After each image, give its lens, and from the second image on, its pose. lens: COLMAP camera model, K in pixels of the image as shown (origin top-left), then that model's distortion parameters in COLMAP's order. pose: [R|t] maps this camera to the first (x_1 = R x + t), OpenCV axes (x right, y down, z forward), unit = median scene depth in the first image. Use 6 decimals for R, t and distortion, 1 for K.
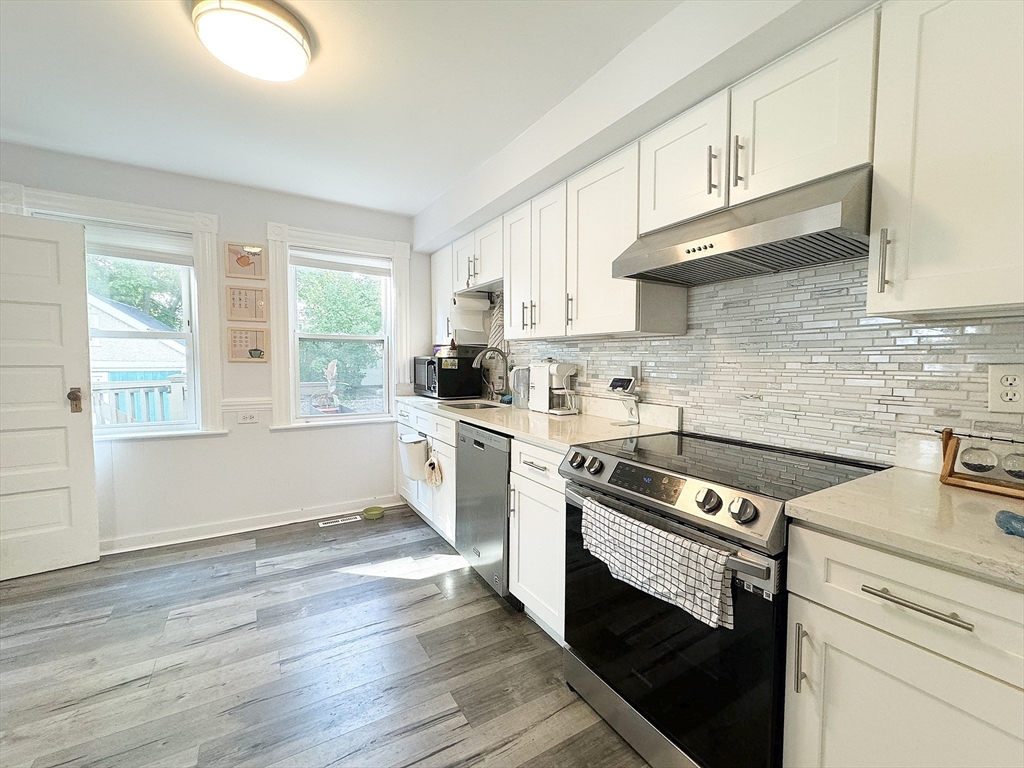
lens RADIAL K [[433.1, 0, 533.1], [0, 433.1, 378.2], [0, 0, 1]] dist [0.000462, -0.000109]
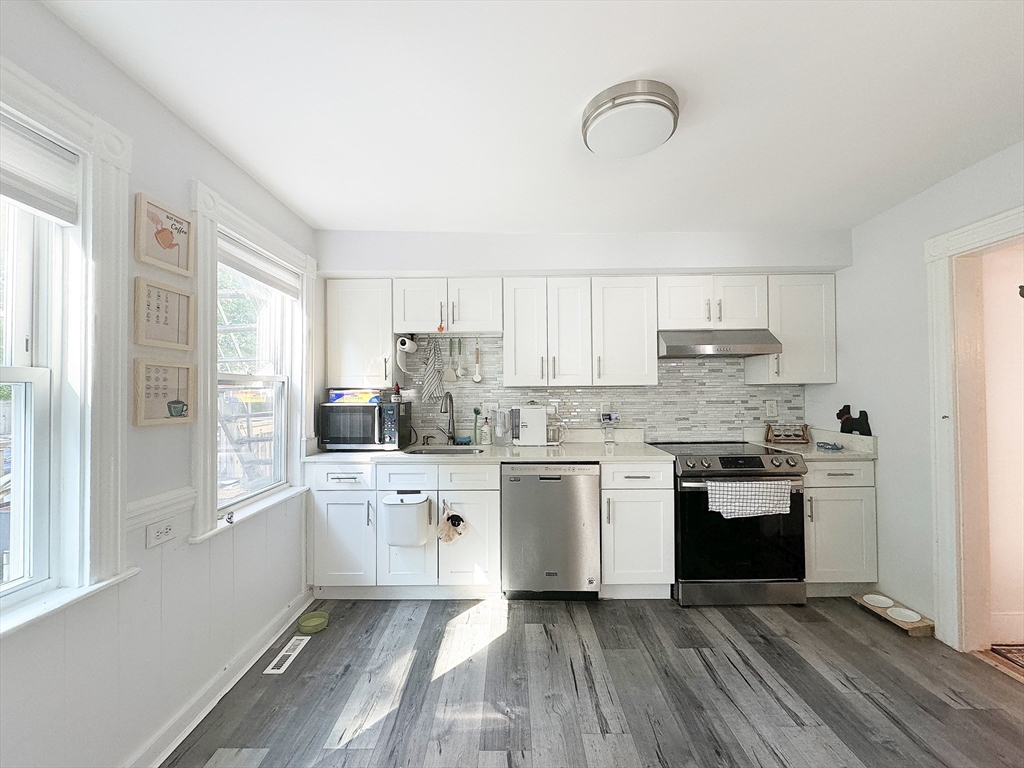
lens RADIAL K [[413.6, 0, 486.8], [0, 413.6, 385.3], [0, 0, 1]] dist [0.008481, 0.000300]
pose [[0.549249, 0.001867, 0.835657, -1.051215], [0.050928, 0.998064, -0.035703, -0.058834], [-0.834105, 0.062168, 0.548091, 0.471974]]
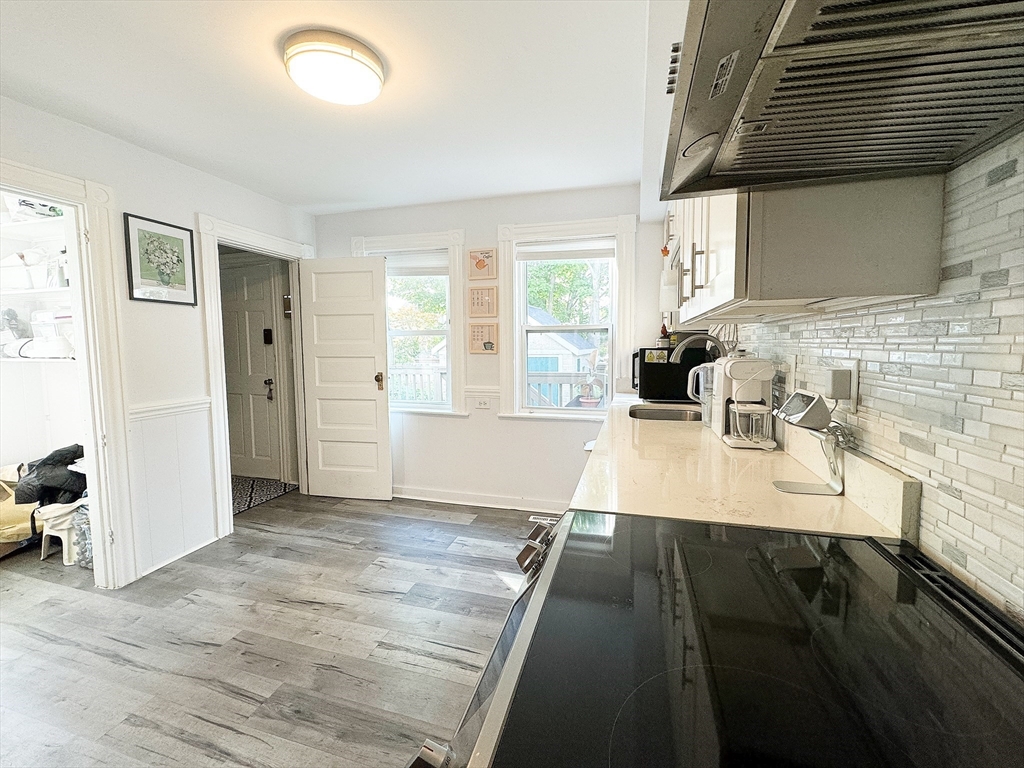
lens RADIAL K [[448.5, 0, 511.4], [0, 448.5, 351.0], [0, 0, 1]] dist [-0.001994, -0.000460]
pose [[0.660957, -0.000746, -0.750423, 0.312766], [-0.022972, 0.999511, -0.021228, -0.026168], [0.750072, 0.031270, 0.660617, 0.352629]]
